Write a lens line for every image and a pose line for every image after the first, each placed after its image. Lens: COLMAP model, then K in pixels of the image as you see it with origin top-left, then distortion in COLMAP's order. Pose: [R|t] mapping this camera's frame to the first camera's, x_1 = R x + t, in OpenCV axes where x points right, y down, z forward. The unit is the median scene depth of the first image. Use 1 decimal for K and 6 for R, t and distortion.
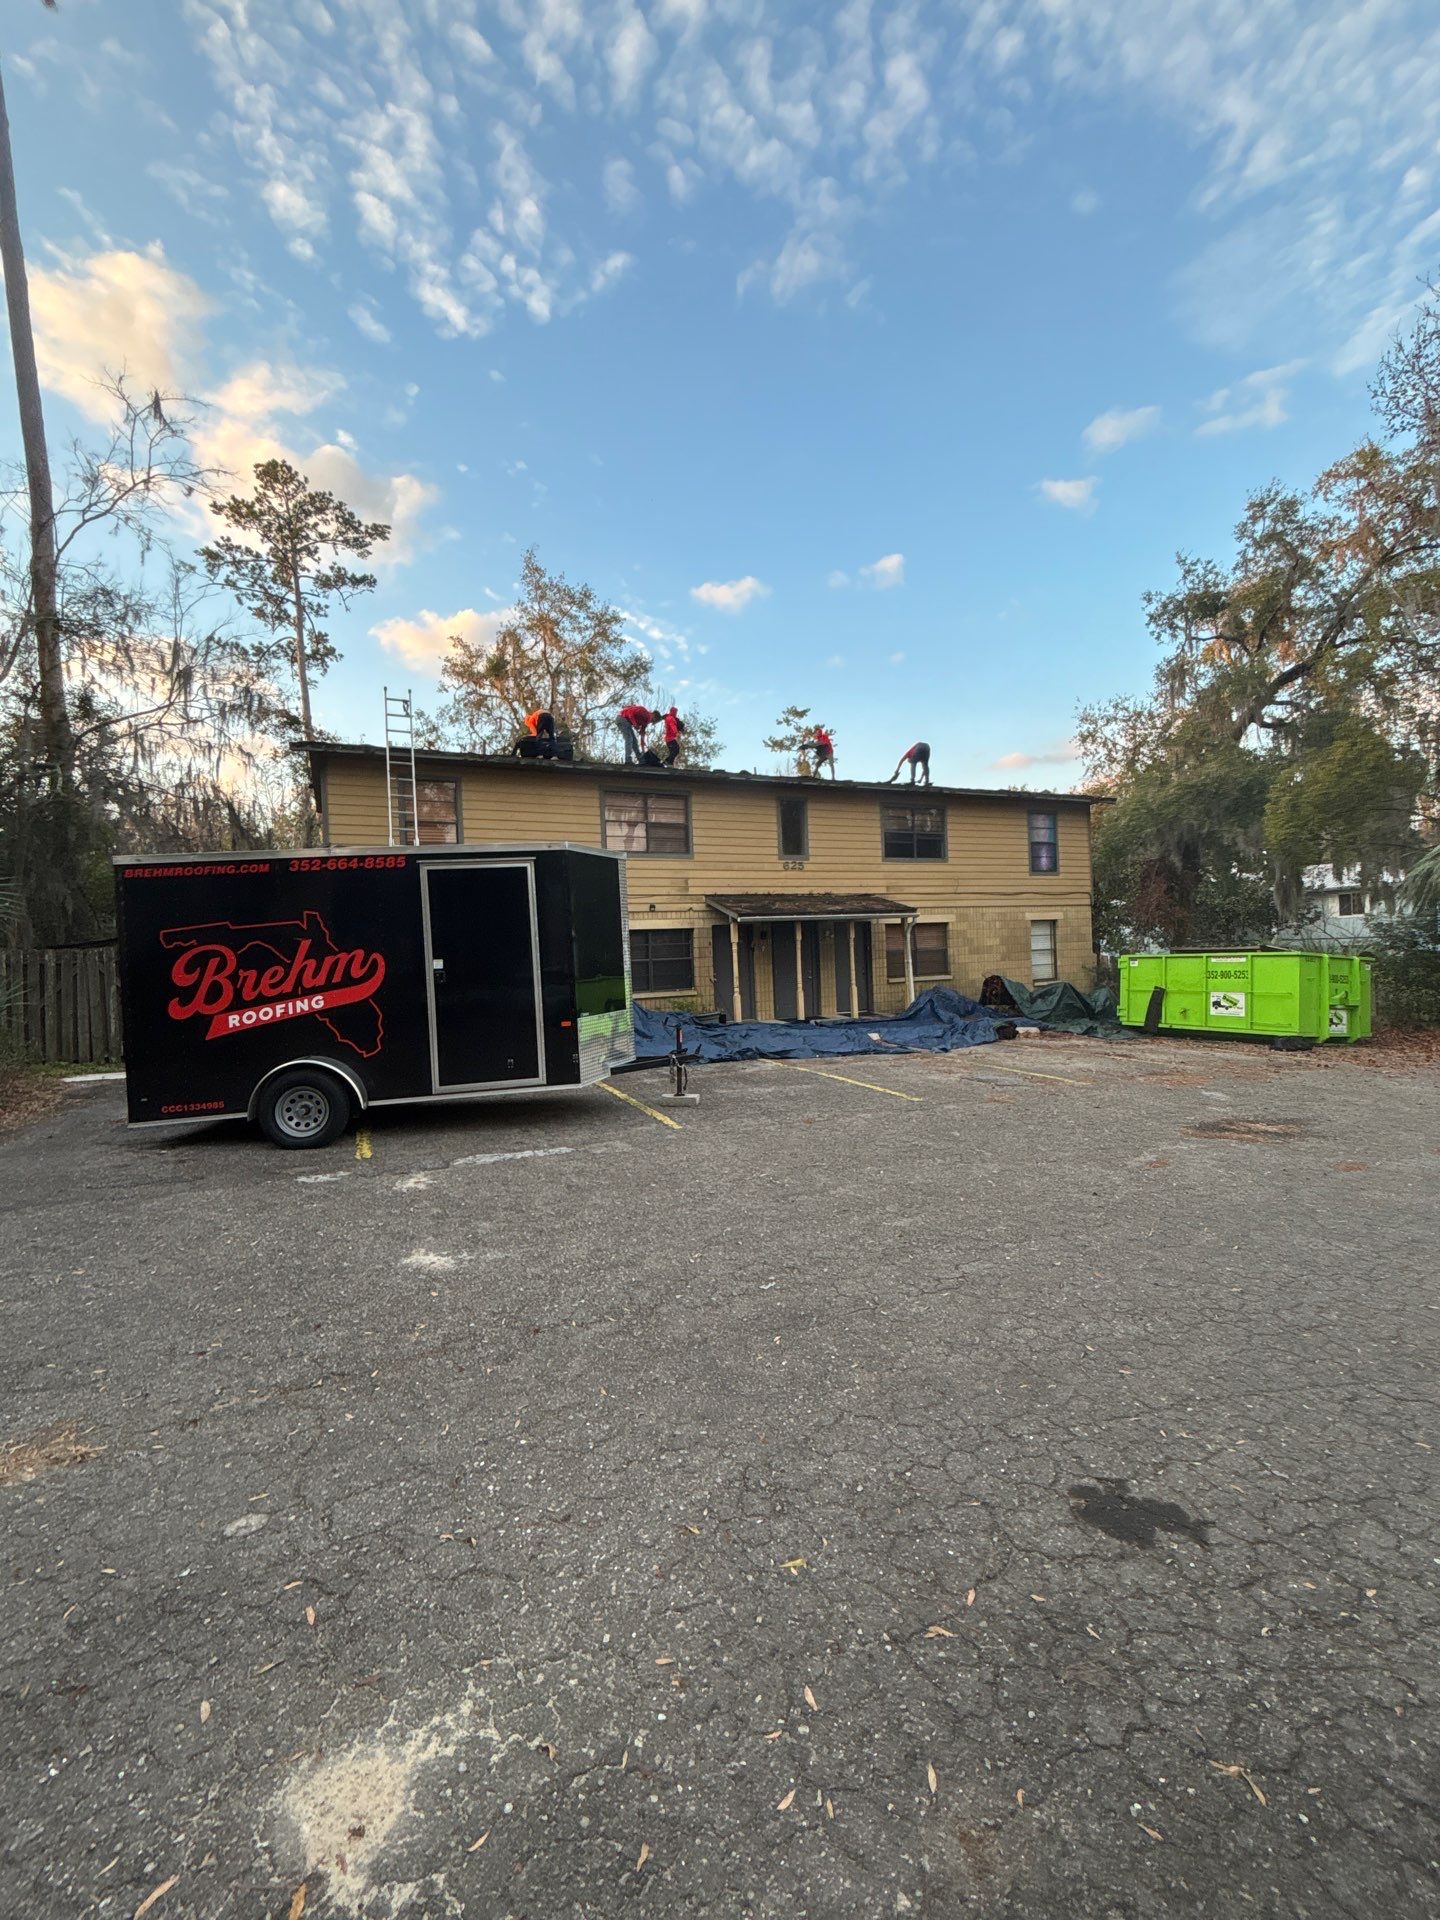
lens RADIAL K [[799.9, 0, 720.0], [0, 799.9, 960.0], [0, 0, 1]] dist [-0.000574, -0.000062]
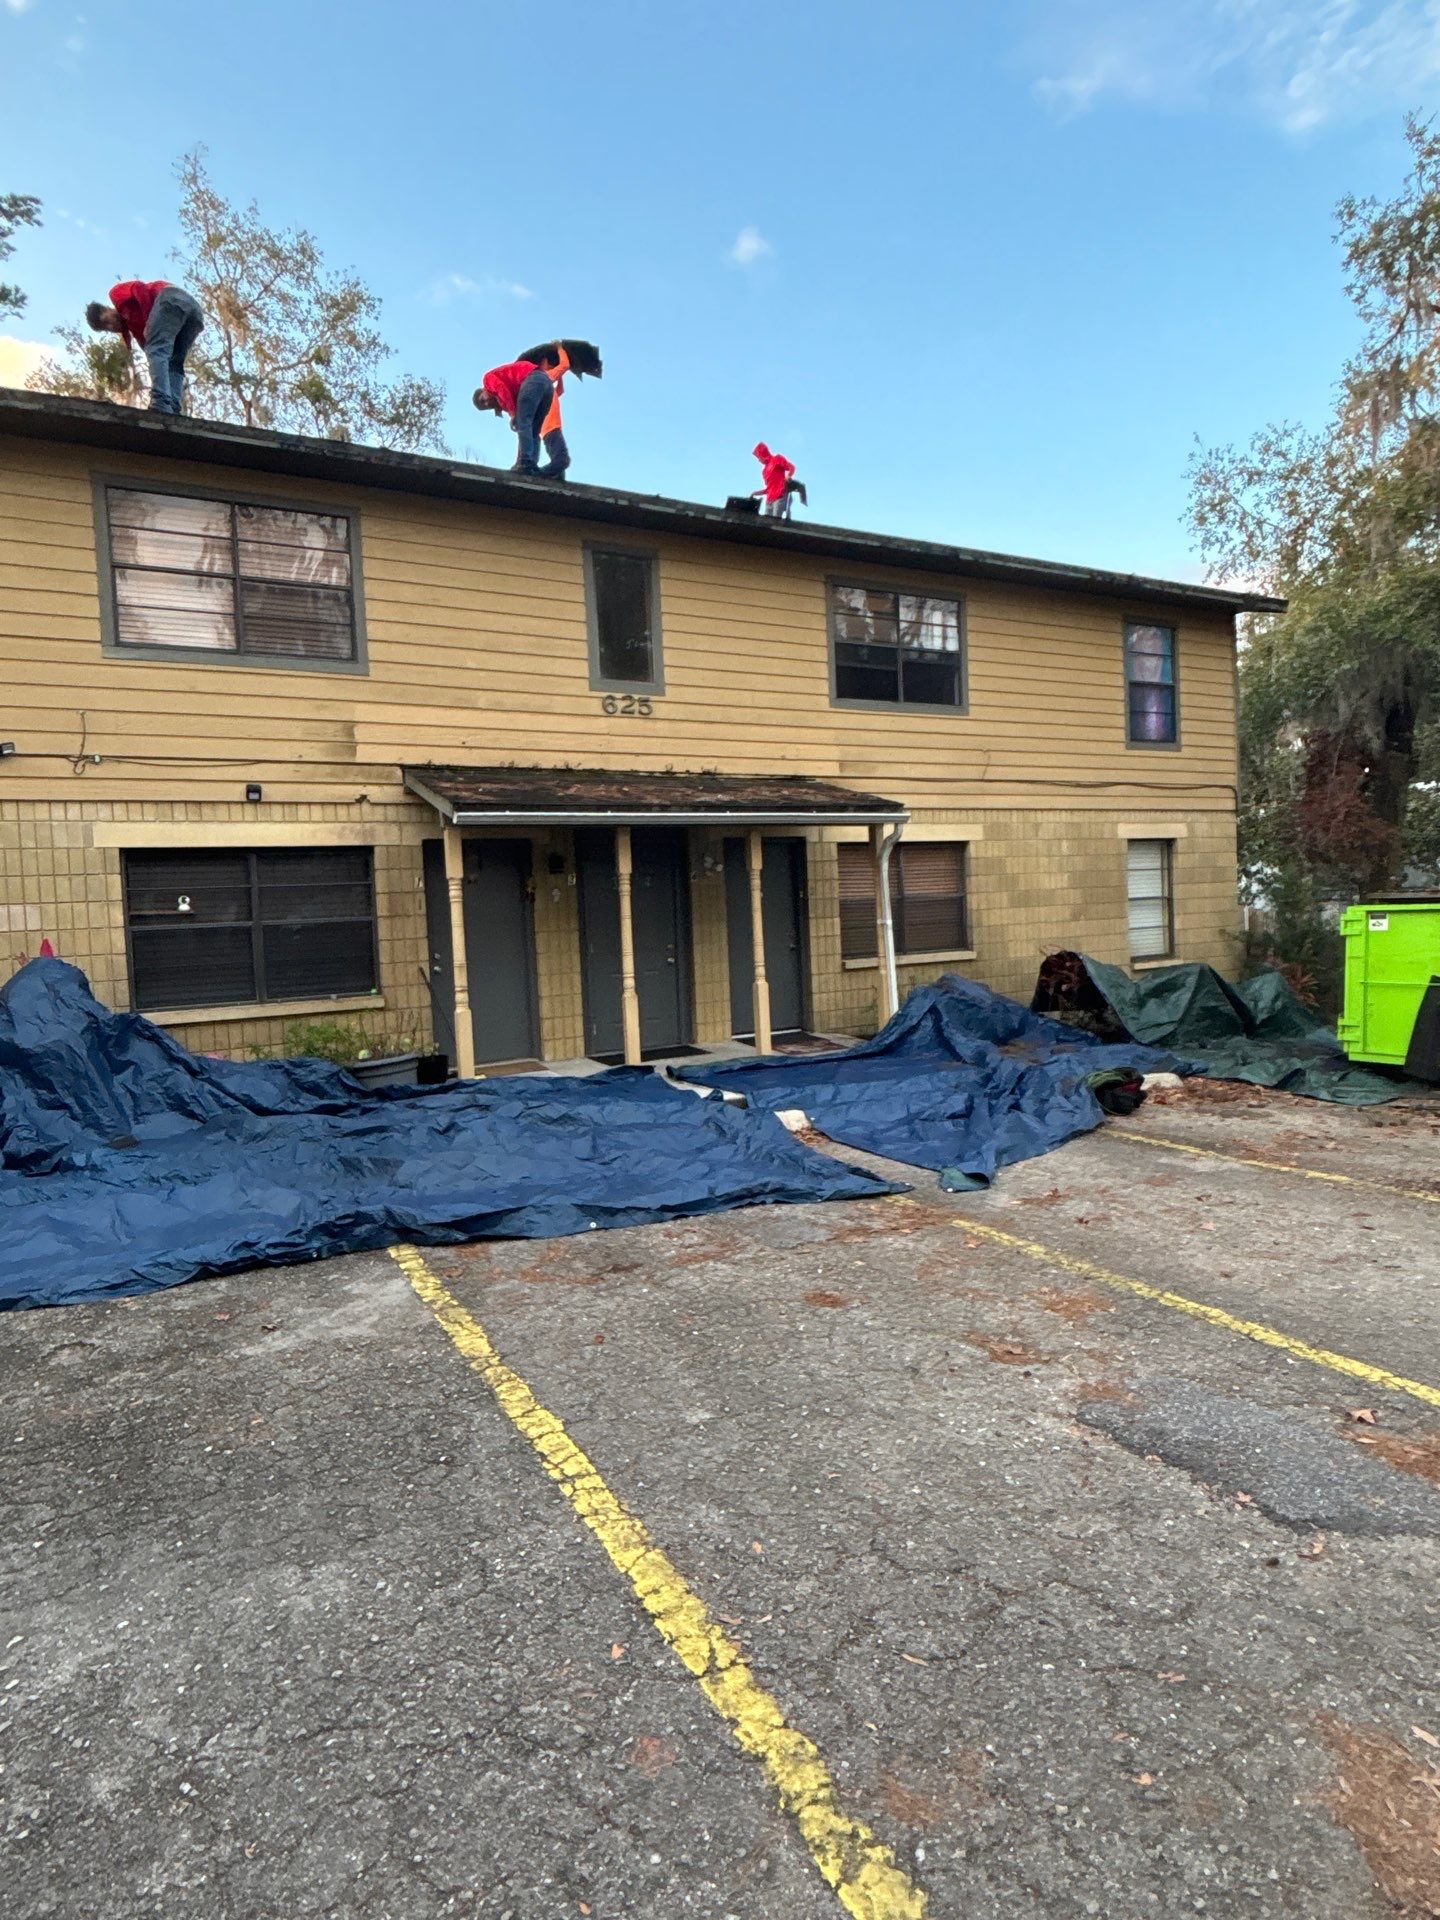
lens RADIAL K [[1118.2, 0, 720.0], [0, 1118.2, 960.0], [0, 0, 1]] dist [0.003164, -0.002887]
pose [[0.996856, -0.007629, 0.078863, 0.088920], [0.004832, 0.999354, 0.035603, -0.000296], [-0.079084, -0.035110, 0.996250, 0.362685]]
